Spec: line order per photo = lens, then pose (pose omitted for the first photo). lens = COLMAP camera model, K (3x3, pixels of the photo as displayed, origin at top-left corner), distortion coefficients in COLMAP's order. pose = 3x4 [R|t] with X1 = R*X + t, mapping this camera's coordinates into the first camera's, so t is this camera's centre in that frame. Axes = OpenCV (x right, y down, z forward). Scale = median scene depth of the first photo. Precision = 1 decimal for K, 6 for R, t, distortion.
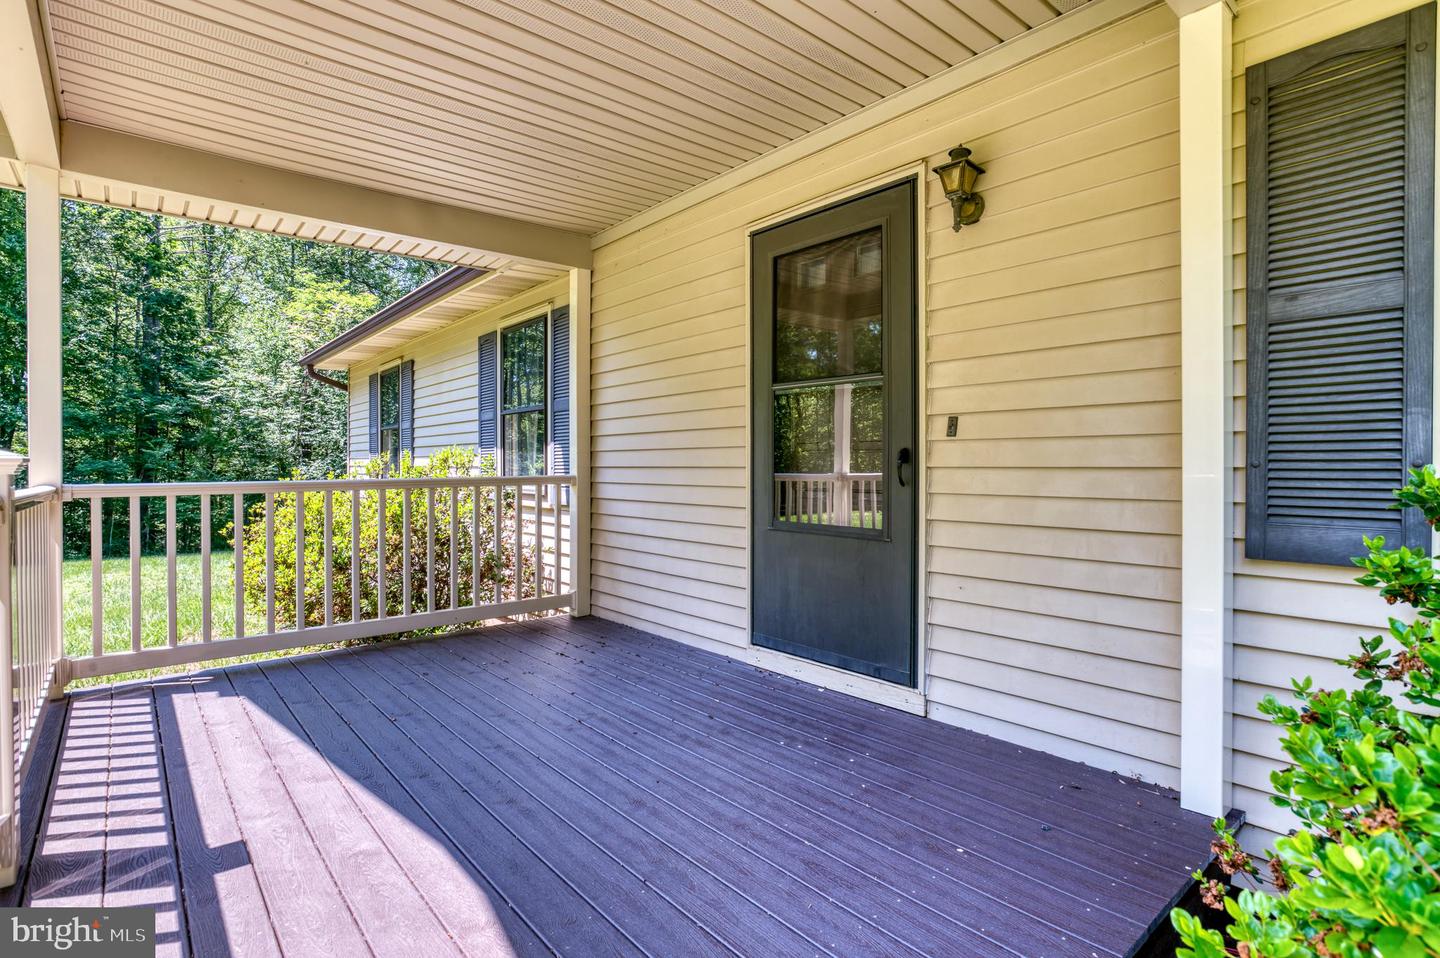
lens RADIAL K [[687.6, 0, 746.9], [0, 687.6, 470.1], [0, 0, 1]] dist [0.000378, 0.000341]
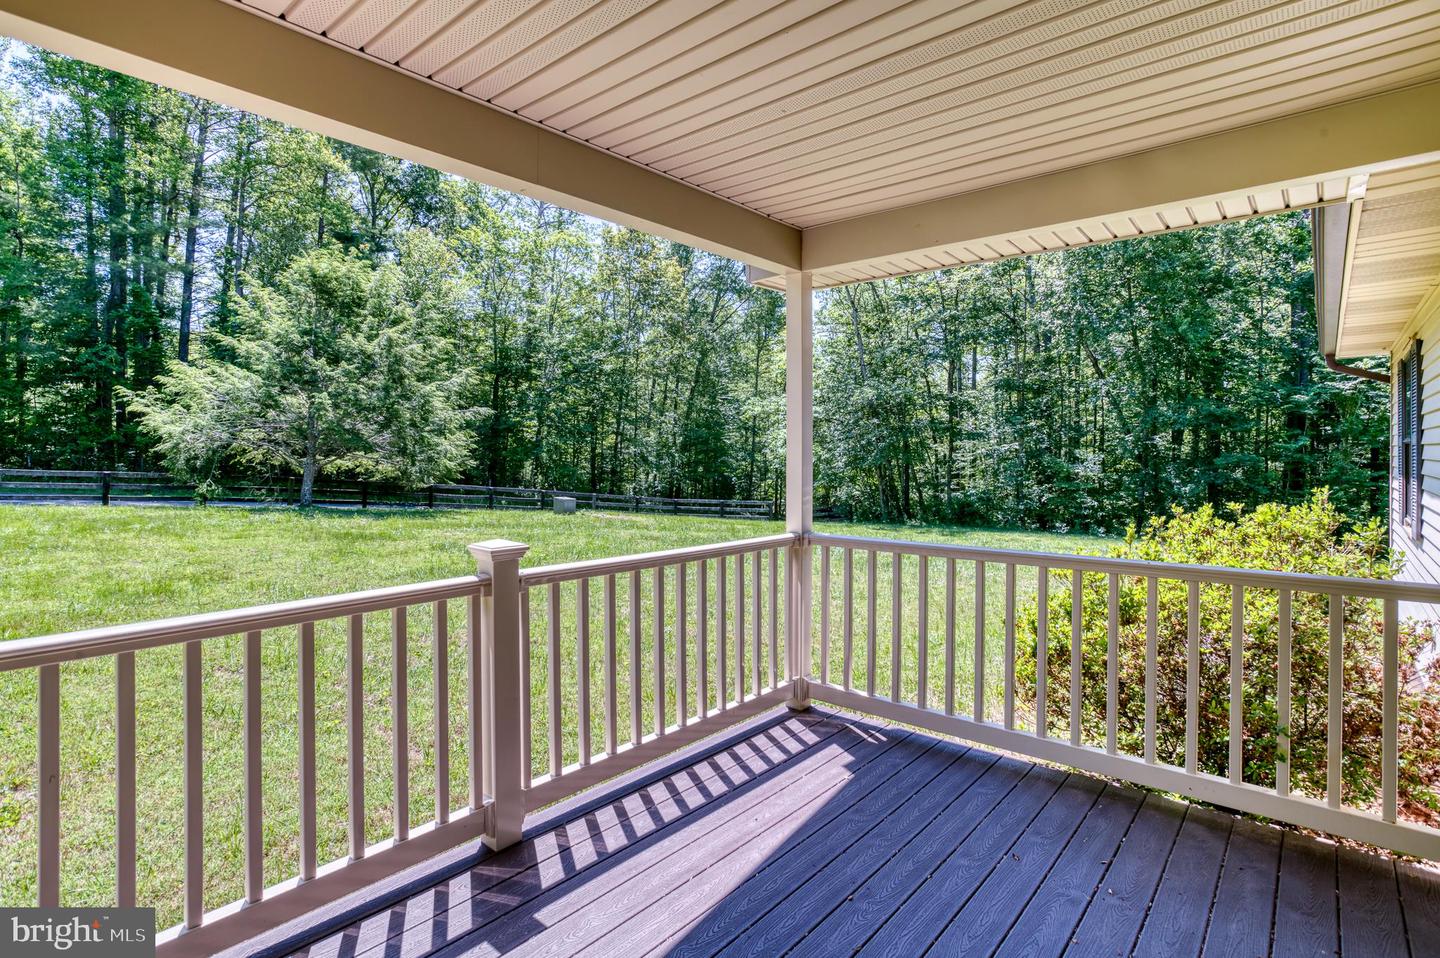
lens RADIAL K [[714.4, 0, 737.8], [0, 714.4, 471.2], [0, 0, 1]] dist [-0.001299, -0.000237]
pose [[0.120117, 0.032642, -0.992223, 0.313312], [-0.001700, 0.999465, 0.032675, -0.171164], [0.992758, -0.002238, 0.120109, 0.896882]]
